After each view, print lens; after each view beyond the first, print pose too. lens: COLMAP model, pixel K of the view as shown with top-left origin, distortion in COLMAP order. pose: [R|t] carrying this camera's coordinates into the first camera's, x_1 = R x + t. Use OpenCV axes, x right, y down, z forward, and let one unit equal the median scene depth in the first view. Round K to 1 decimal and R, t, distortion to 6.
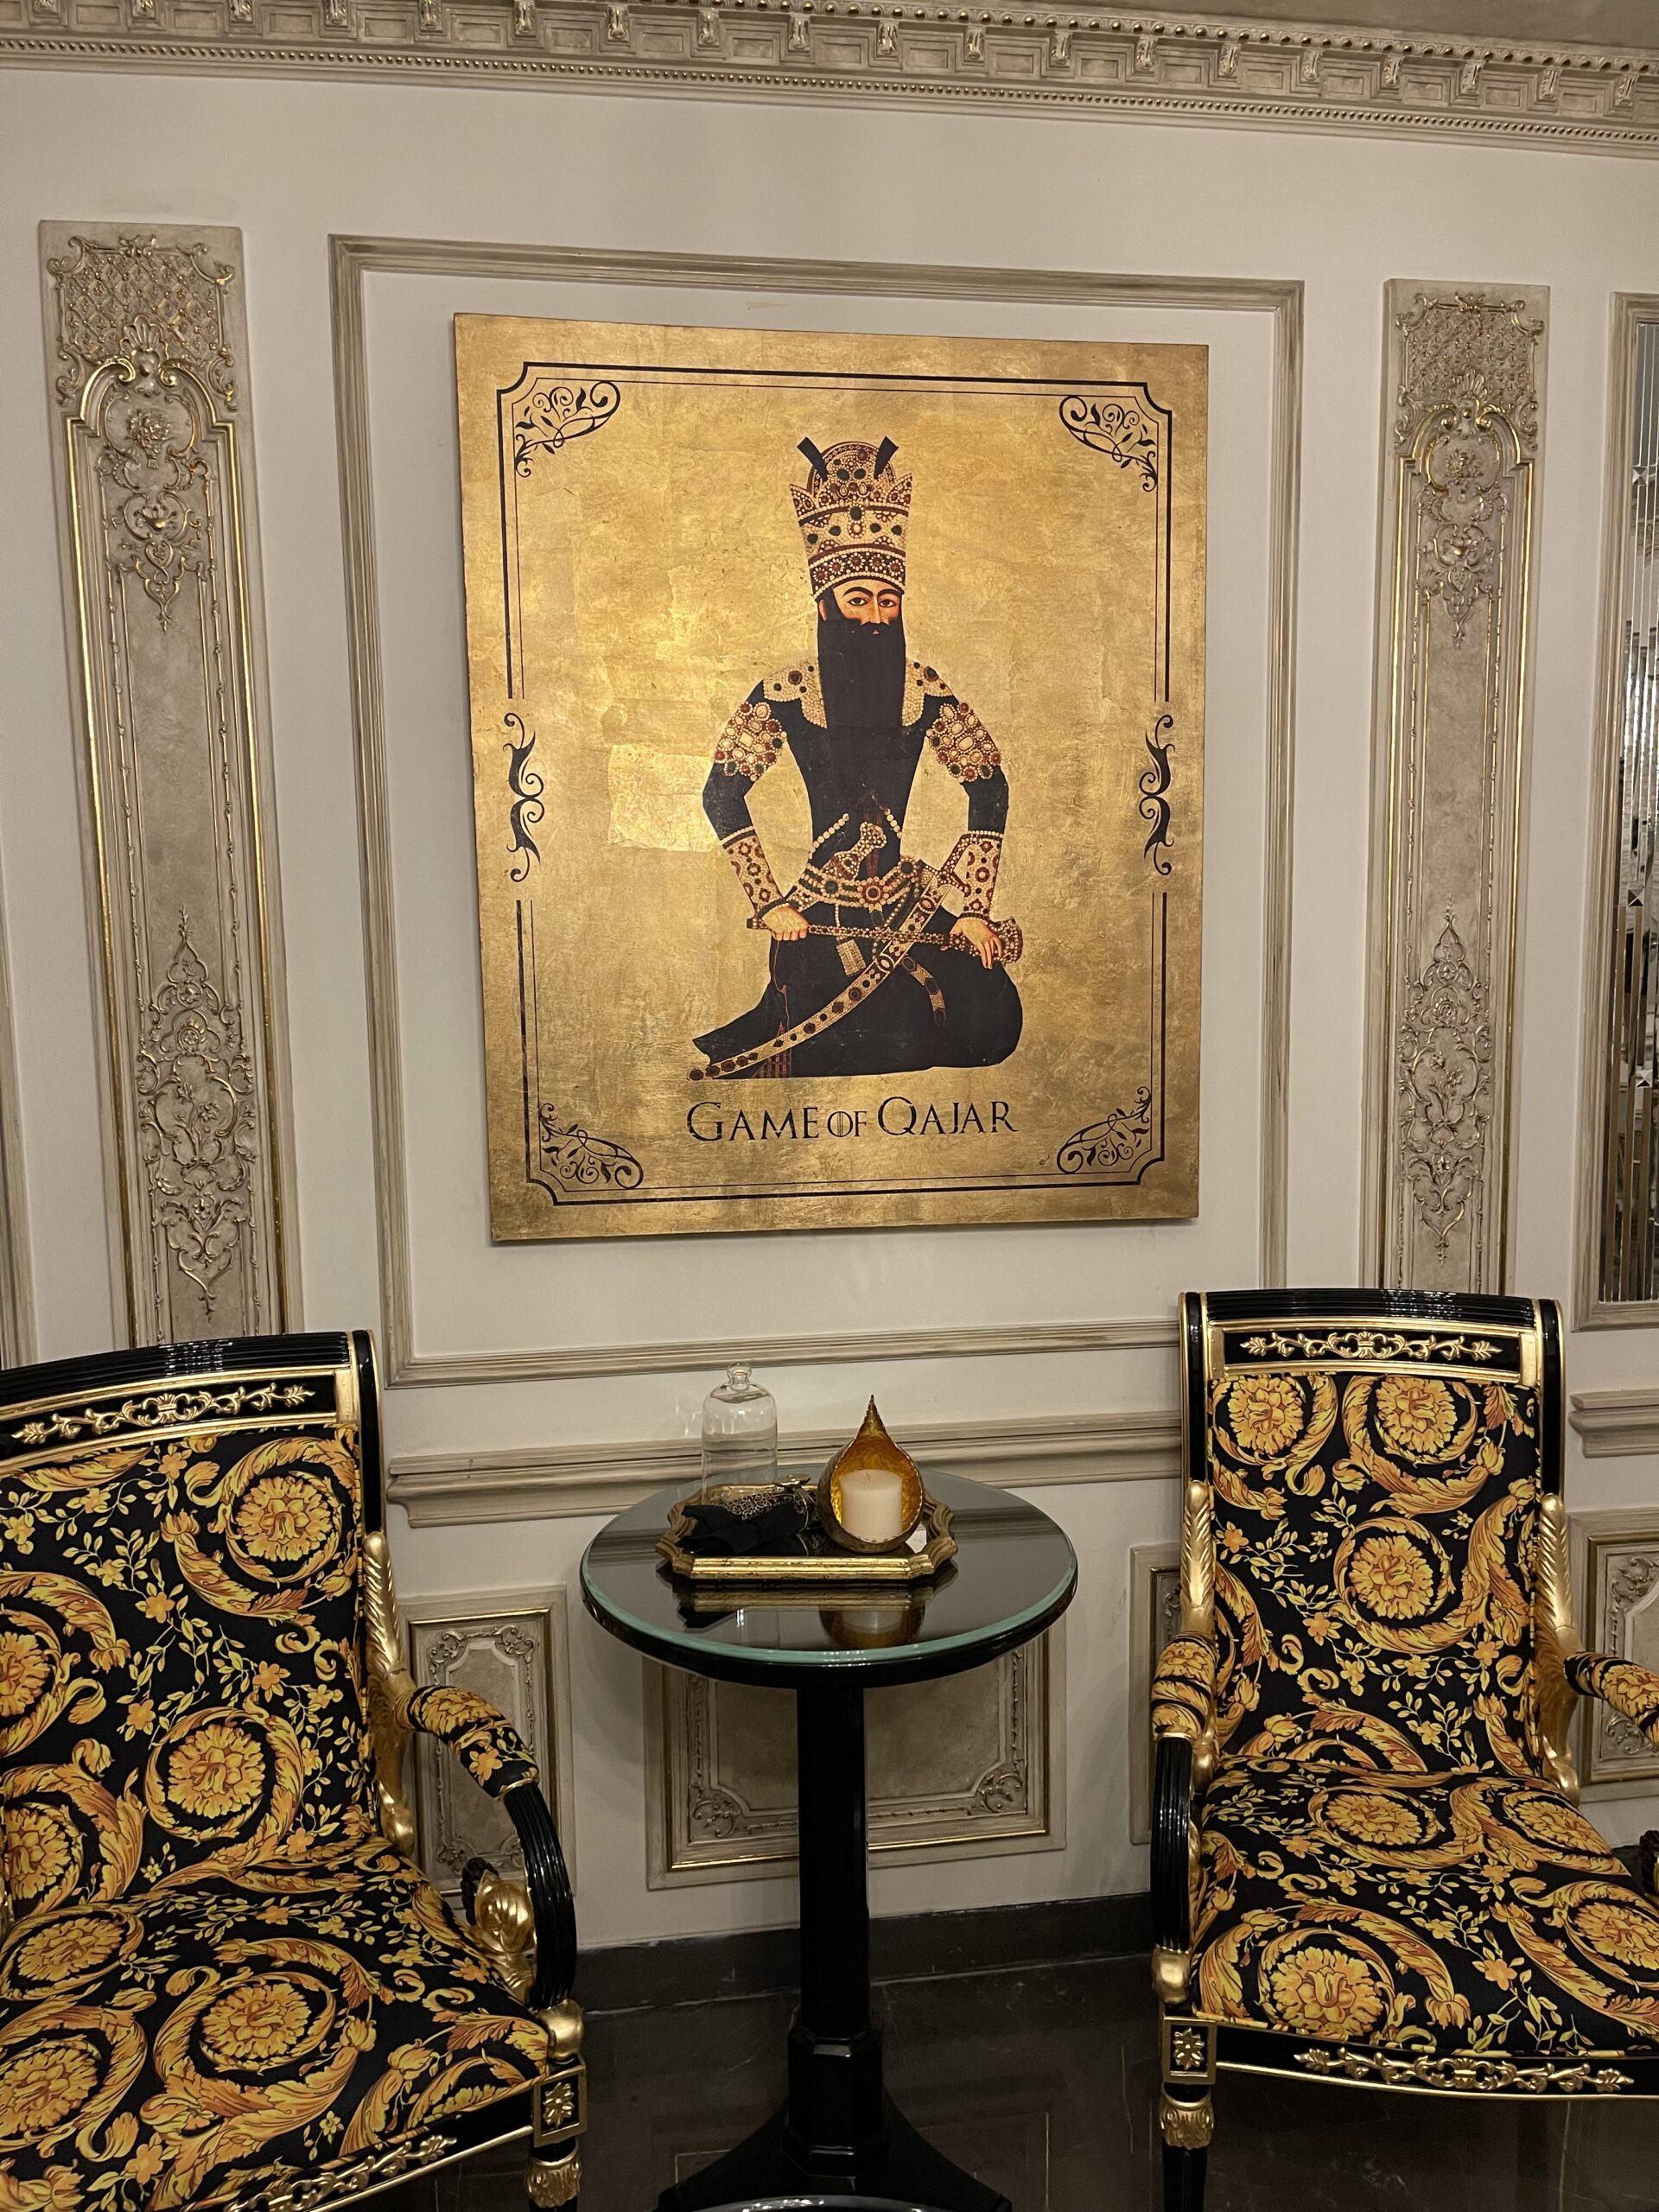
lens RADIAL K [[1637.1, 0, 829.5], [0, 1637.1, 1106.0], [0, 0, 1]] dist [0.113306, -0.156607]
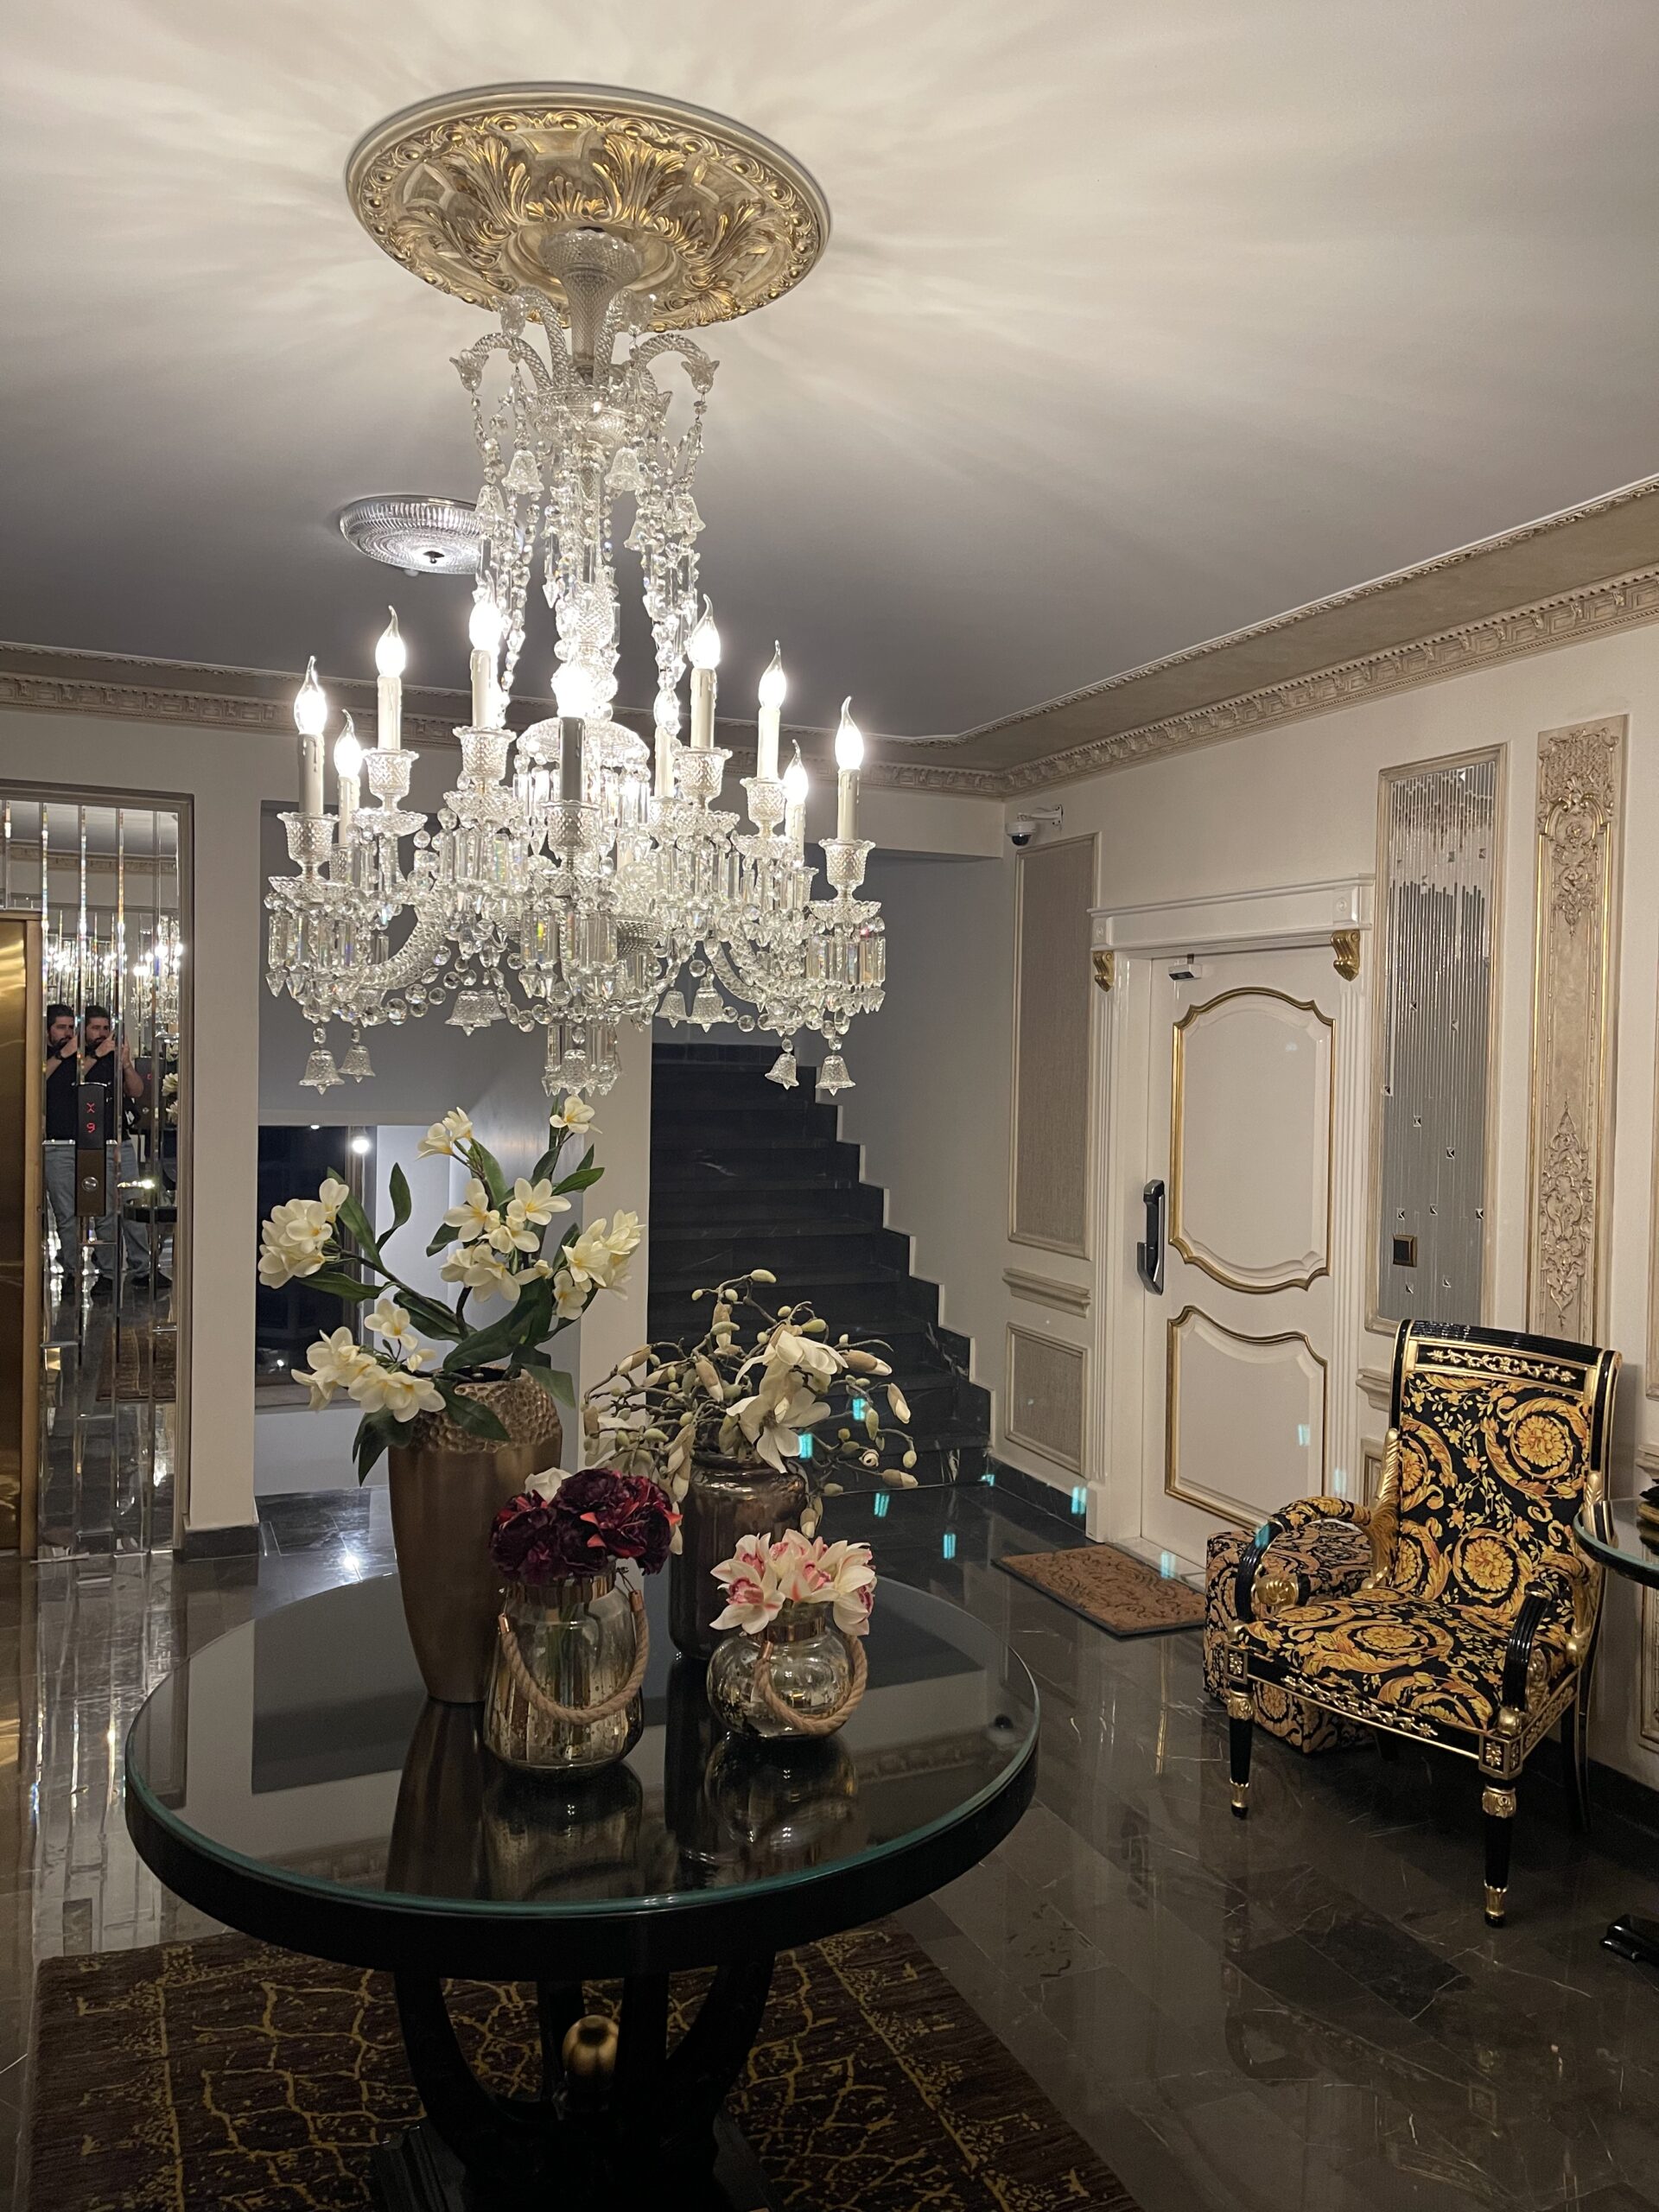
lens RADIAL K [[1637.1, 0, 829.5], [0, 1637.1, 1106.0], [0, 0, 1]] dist [0.113306, -0.156607]
pose [[0.241699, 0.049035, -0.969112, 1.204028], [-0.131029, 0.991225, 0.017475, -0.034739], [0.961464, 0.122758, 0.246003, -0.199516]]
